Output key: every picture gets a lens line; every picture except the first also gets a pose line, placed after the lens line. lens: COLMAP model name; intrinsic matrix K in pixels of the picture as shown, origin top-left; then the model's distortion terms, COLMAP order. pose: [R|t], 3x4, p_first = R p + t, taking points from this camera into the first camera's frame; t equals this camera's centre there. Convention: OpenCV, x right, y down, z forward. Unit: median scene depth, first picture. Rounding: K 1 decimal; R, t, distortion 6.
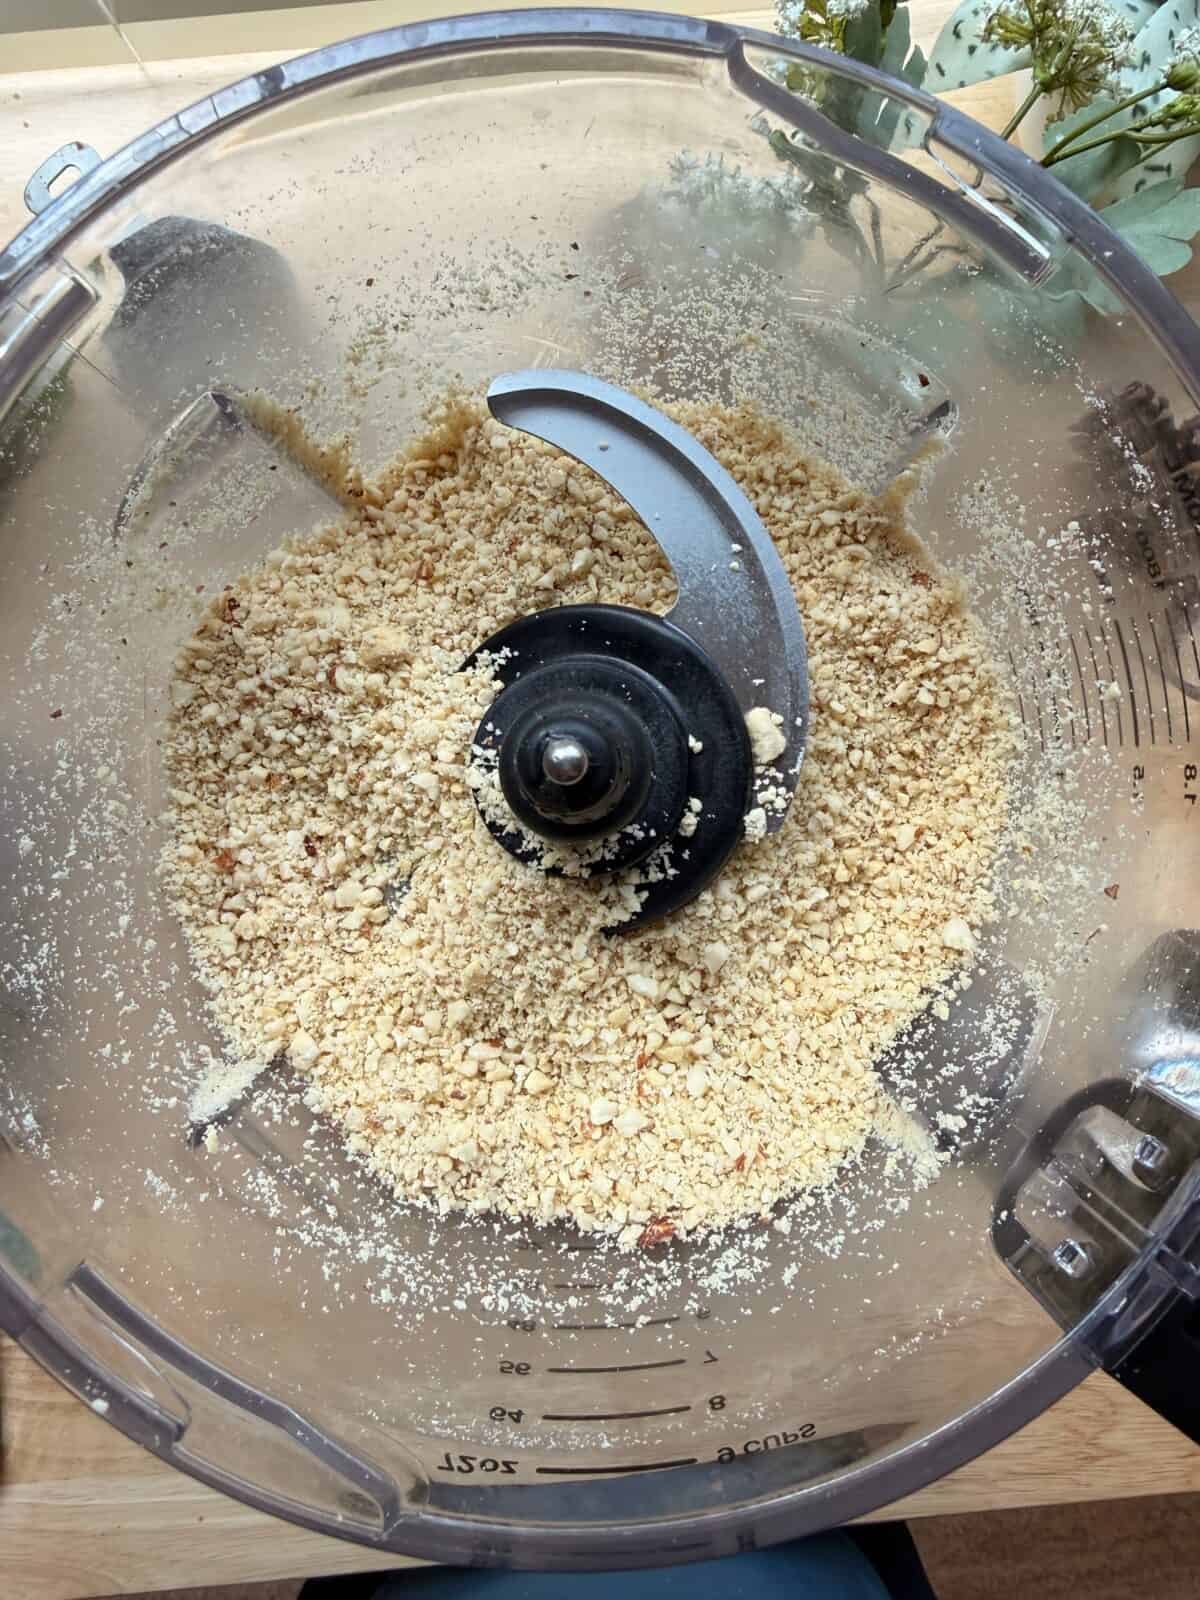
lens RADIAL K [[1095.0, 0, 628.1], [0, 1095.0, 802.7], [0, 0, 1]] dist [0.000606, 0.002283]
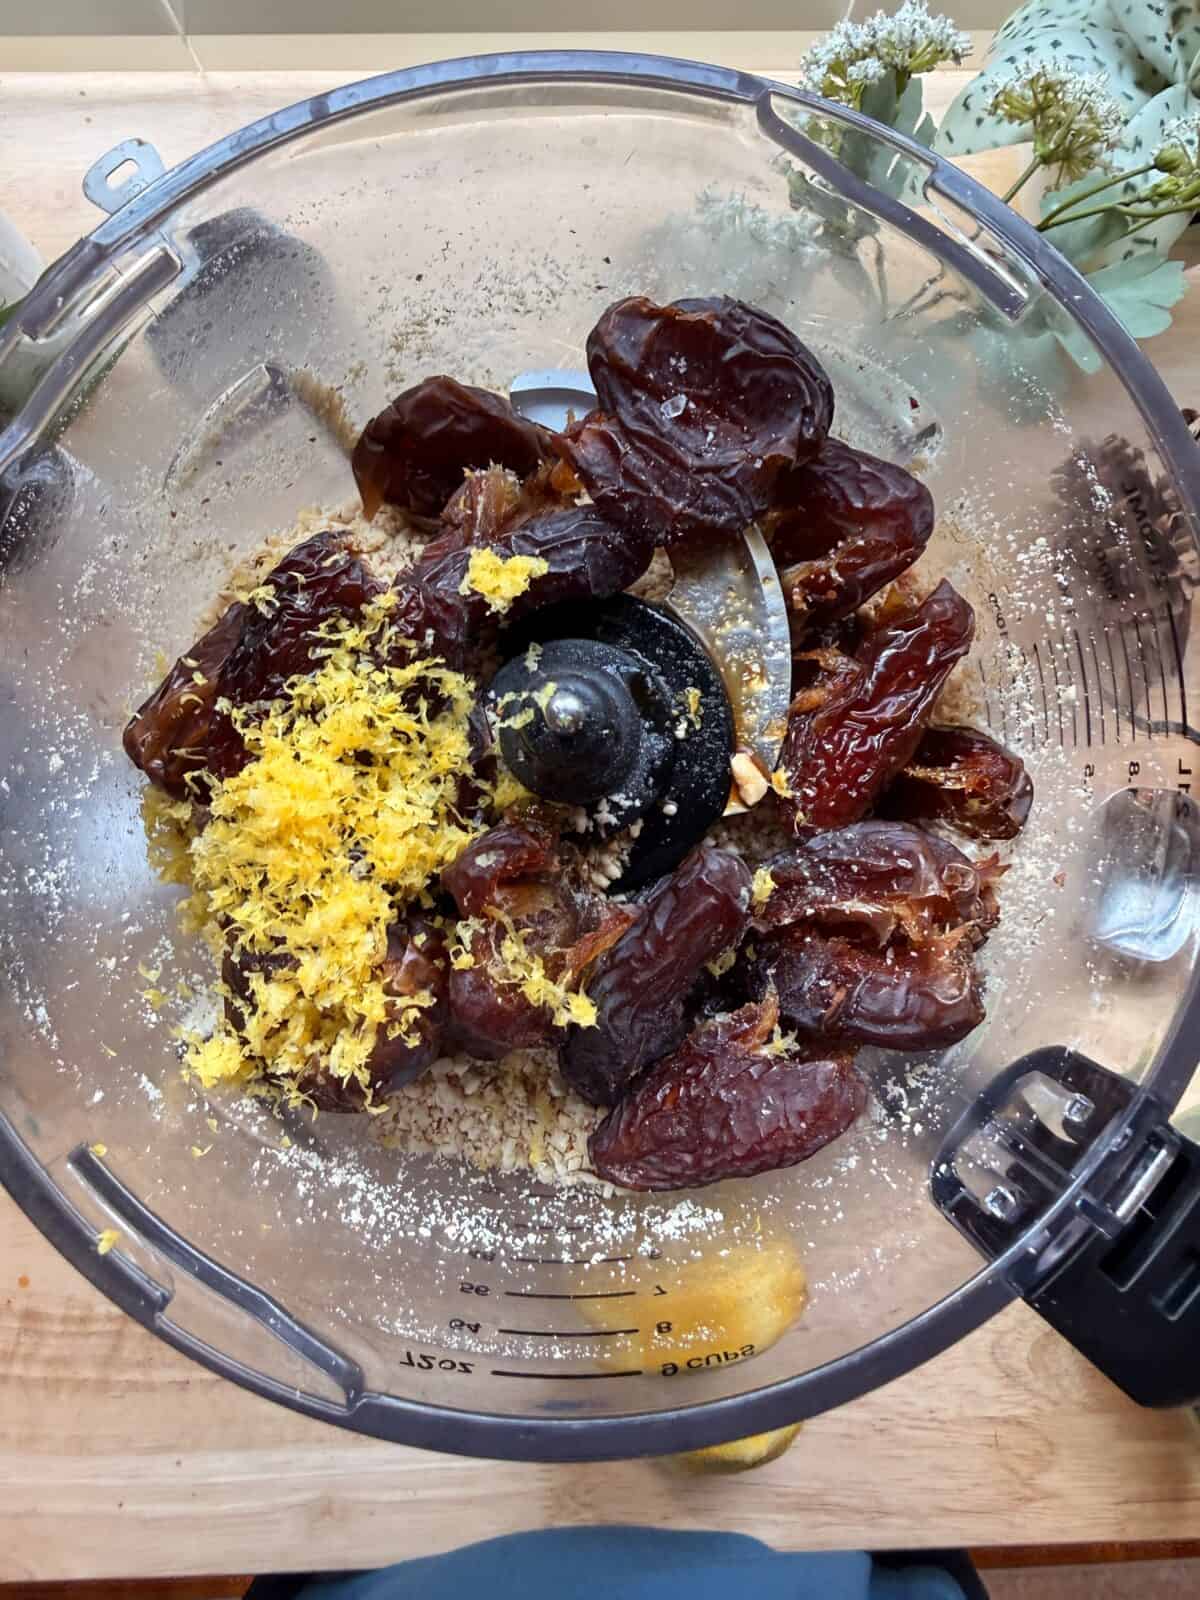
lens RADIAL K [[1139.1, 0, 615.4], [0, 1139.1, 796.5], [0, 0, 1]] dist [-0.000639, -0.001736]
pose [[0.997330, 0.071897, 0.012770, -0.015206], [-0.071127, 0.996060, -0.052974, 0.086994], [-0.016529, 0.051924, 0.998514, -0.113933]]
